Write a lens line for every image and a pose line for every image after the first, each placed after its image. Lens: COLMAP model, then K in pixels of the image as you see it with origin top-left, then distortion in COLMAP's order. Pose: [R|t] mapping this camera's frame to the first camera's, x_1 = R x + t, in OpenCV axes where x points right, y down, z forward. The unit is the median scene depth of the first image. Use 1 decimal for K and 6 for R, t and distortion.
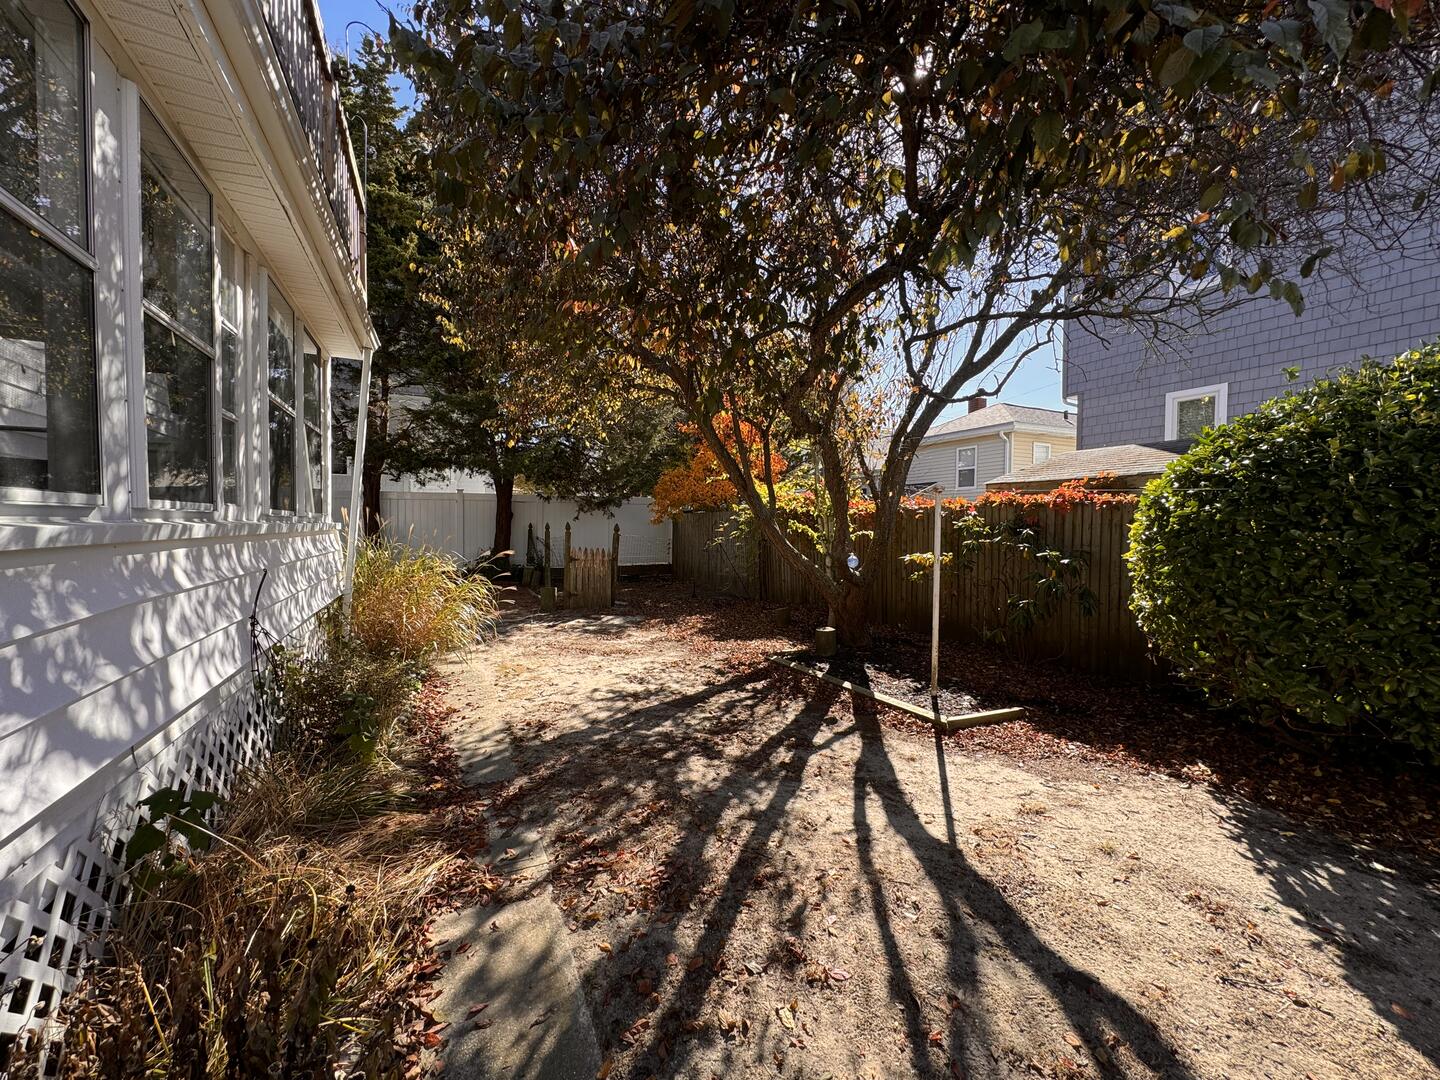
lens RADIAL K [[570.5, 0, 720.6], [0, 570.5, 540.4], [0, 0, 1]] dist [-0.003304, 0.000781]
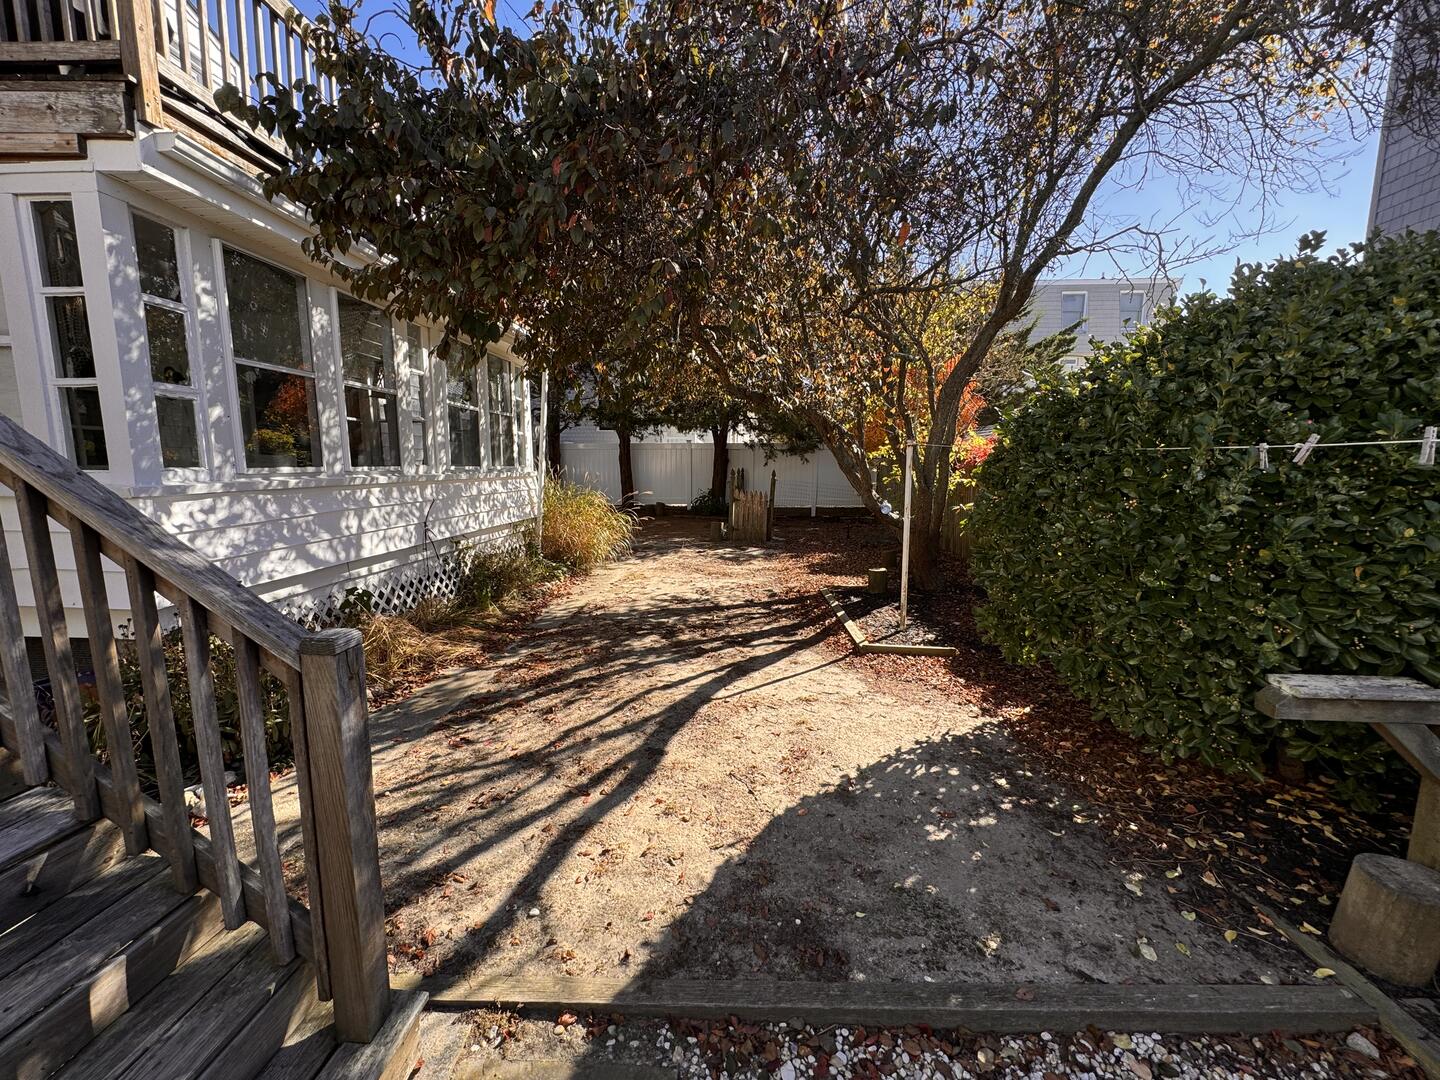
lens RADIAL K [[570.5, 0, 717.5], [0, 570.5, 541.2], [0, 0, 1]] dist [-0.003304, 0.000781]
pose [[0.867291, 0.063424, -0.493745, 1.046551], [-0.012072, 0.994238, 0.106511, -0.025807], [0.497656, -0.086415, 0.863059, -0.215295]]
